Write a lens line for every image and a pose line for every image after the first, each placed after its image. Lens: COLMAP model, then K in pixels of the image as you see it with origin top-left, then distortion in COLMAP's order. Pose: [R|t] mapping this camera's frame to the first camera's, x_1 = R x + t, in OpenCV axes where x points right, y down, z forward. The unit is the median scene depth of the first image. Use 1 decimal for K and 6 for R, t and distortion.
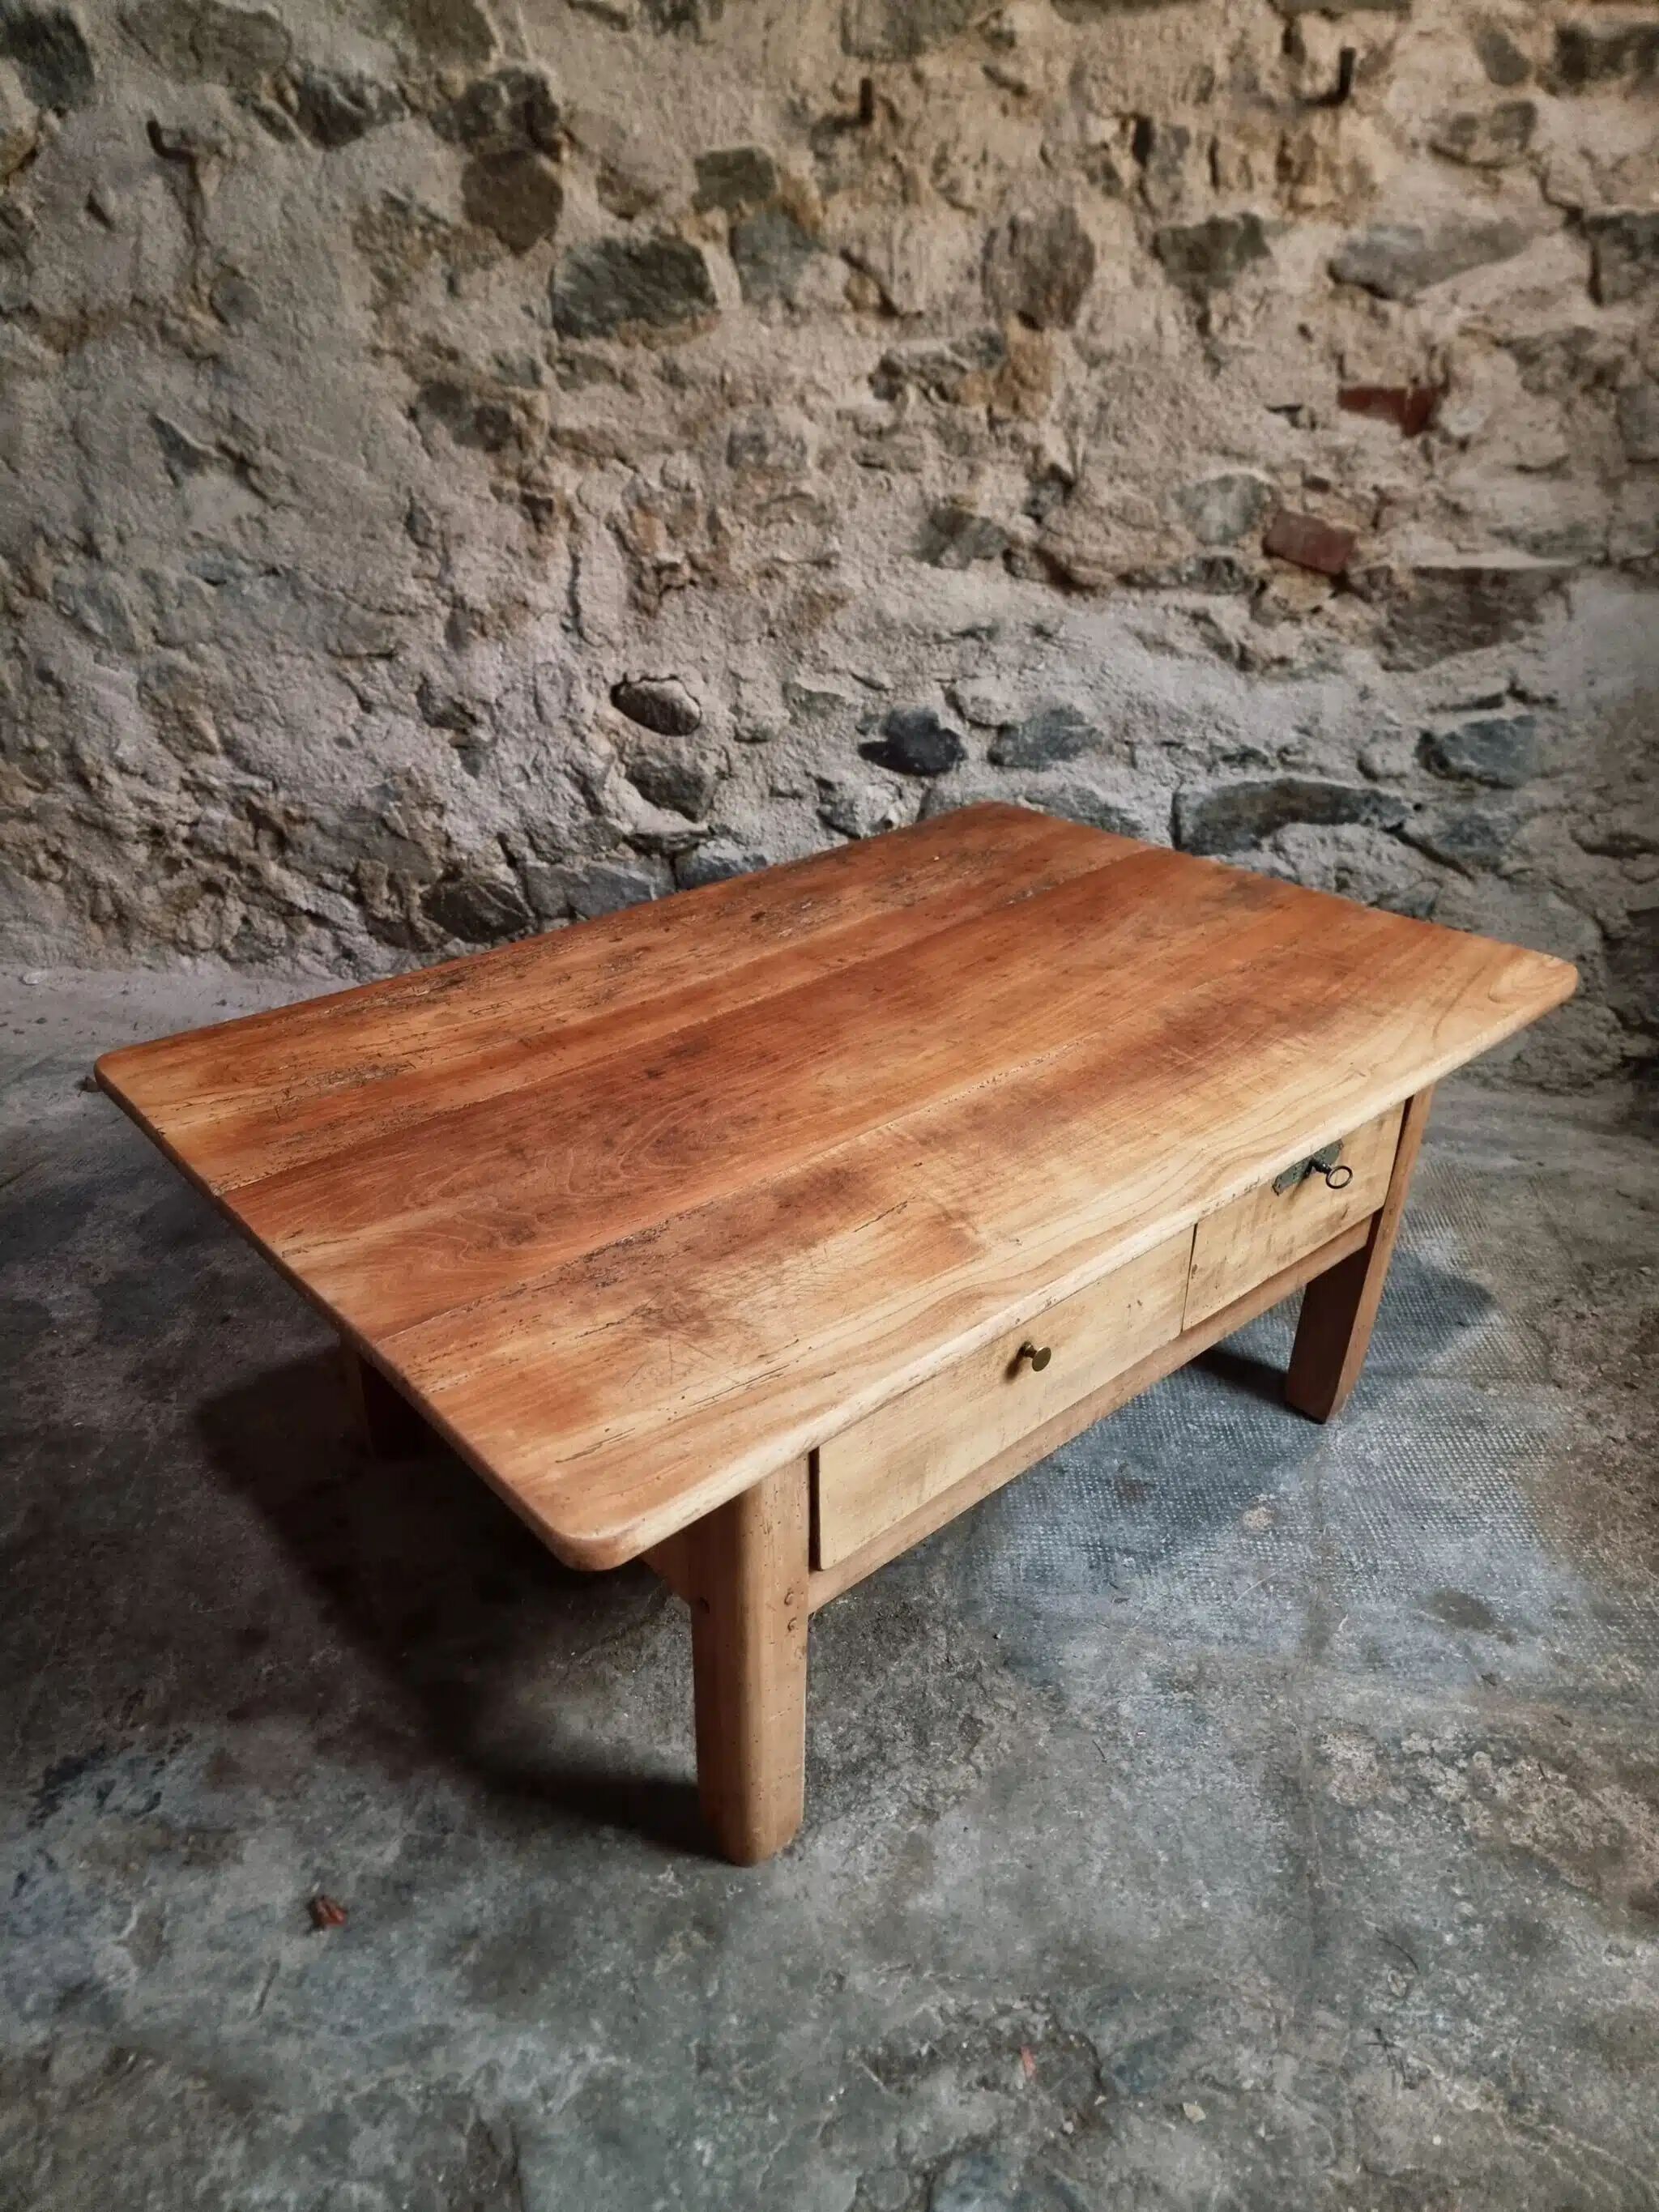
lens RADIAL K [[1537.6, 0, 808.8], [0, 1537.6, 1095.9], [0, 0, 1]] dist [0.059140, -0.052556]
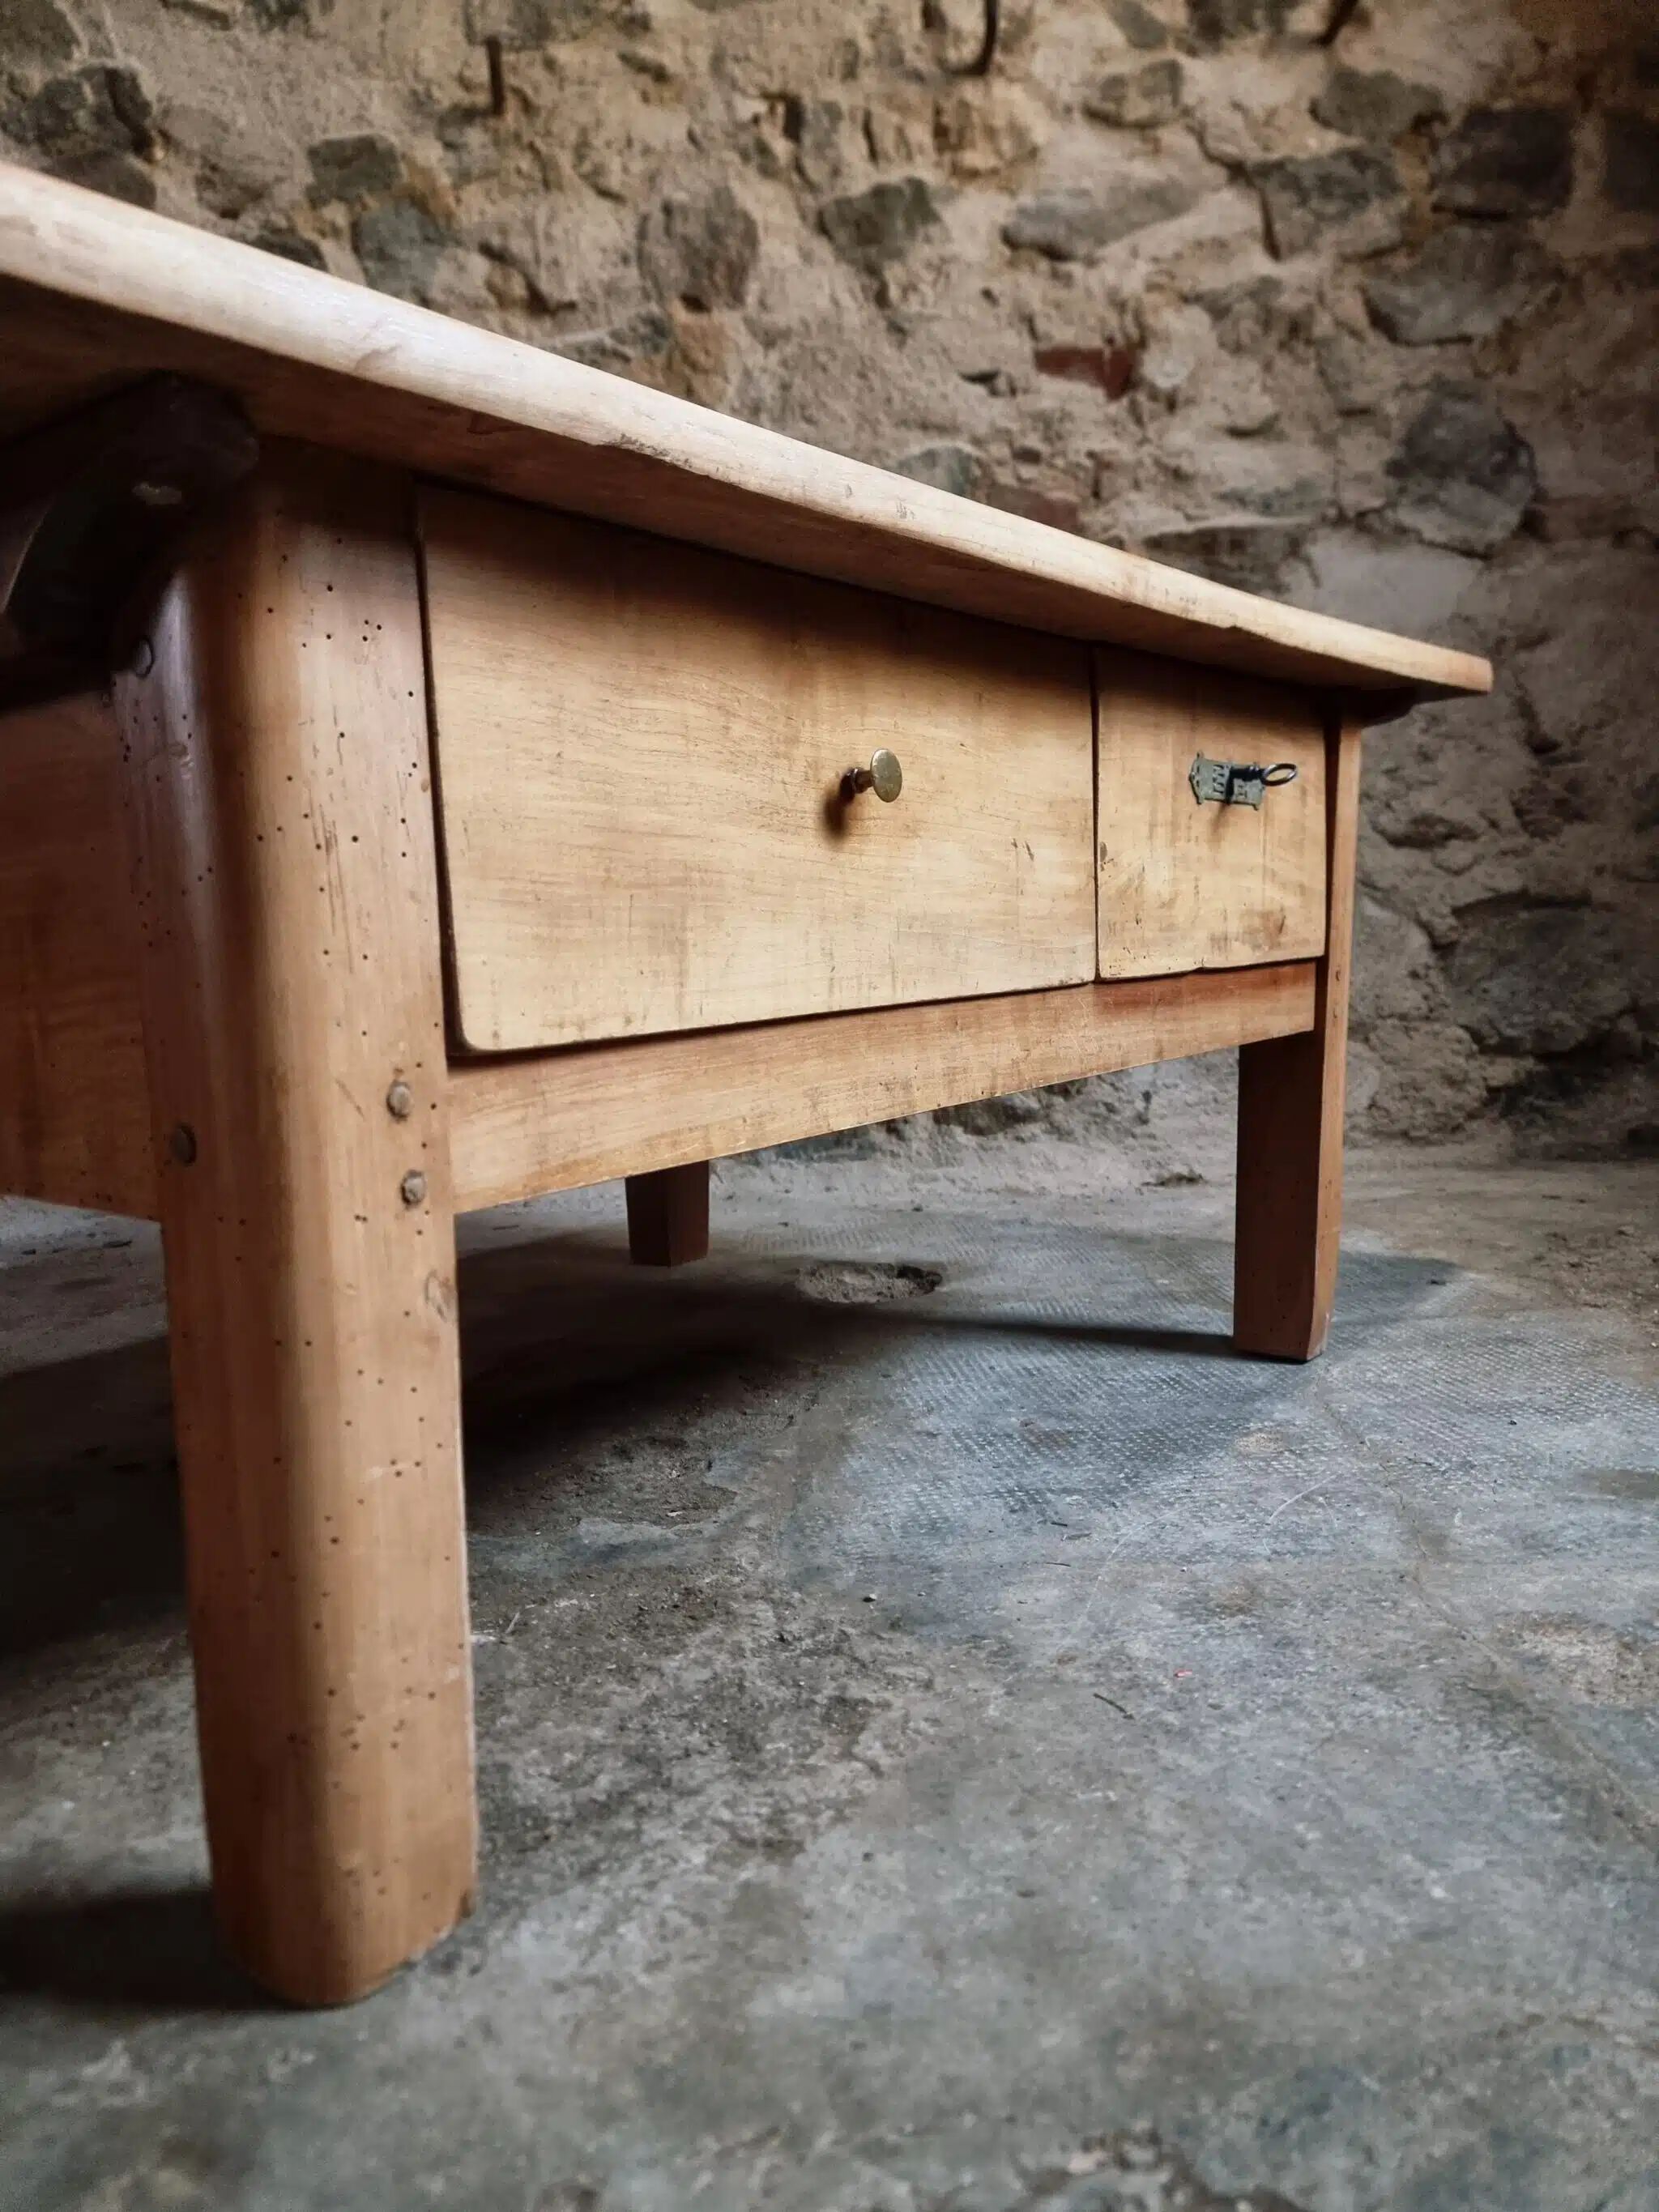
lens RADIAL K [[1545.2, 0, 809.0], [0, 1545.2, 1116.0], [0, 0, 1]] dist [0.051381, -0.046819]
pose [[0.980713, -0.056117, 0.187224, 0.009413], [0.121966, 0.924218, -0.361865, 0.262660], [-0.152729, 0.377721, 0.913237, 0.318281]]
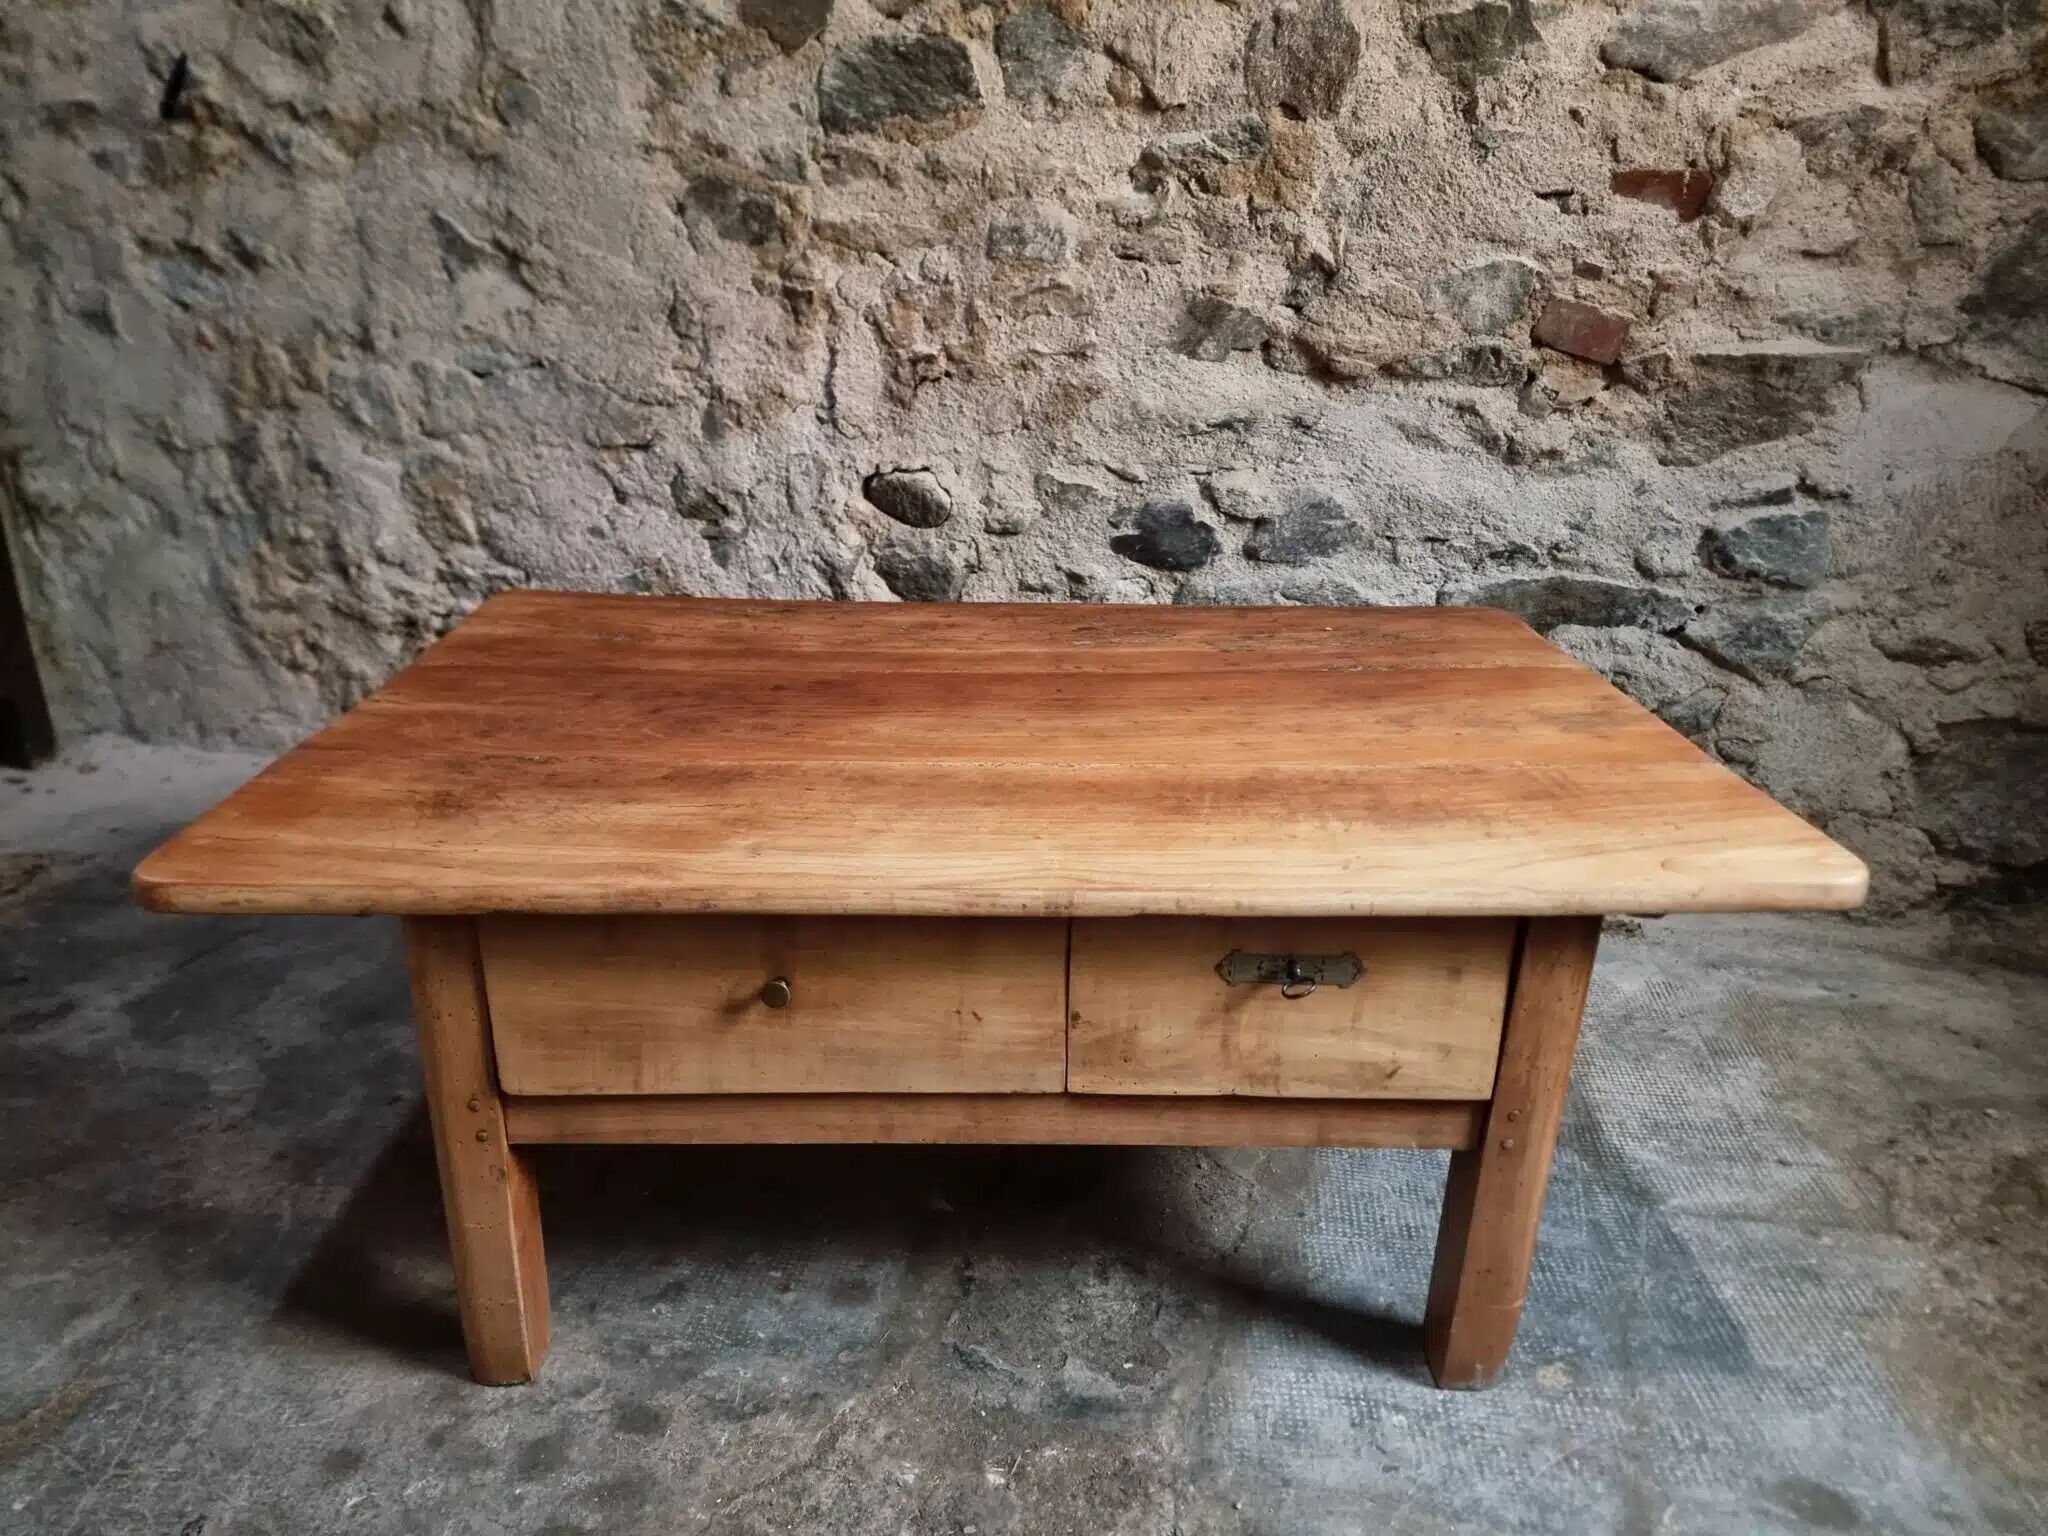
lens RADIAL K [[1438.6, 0, 1019.2], [0, 1438.6, 773.8], [0, 0, 1]] dist [0.071552, -0.051625]
pose [[0.998622, 0.031340, -0.042104, 0.019079], [-0.036951, 0.989477, -0.139891, 0.054527], [0.037277, 0.141254, 0.989271, 0.123839]]
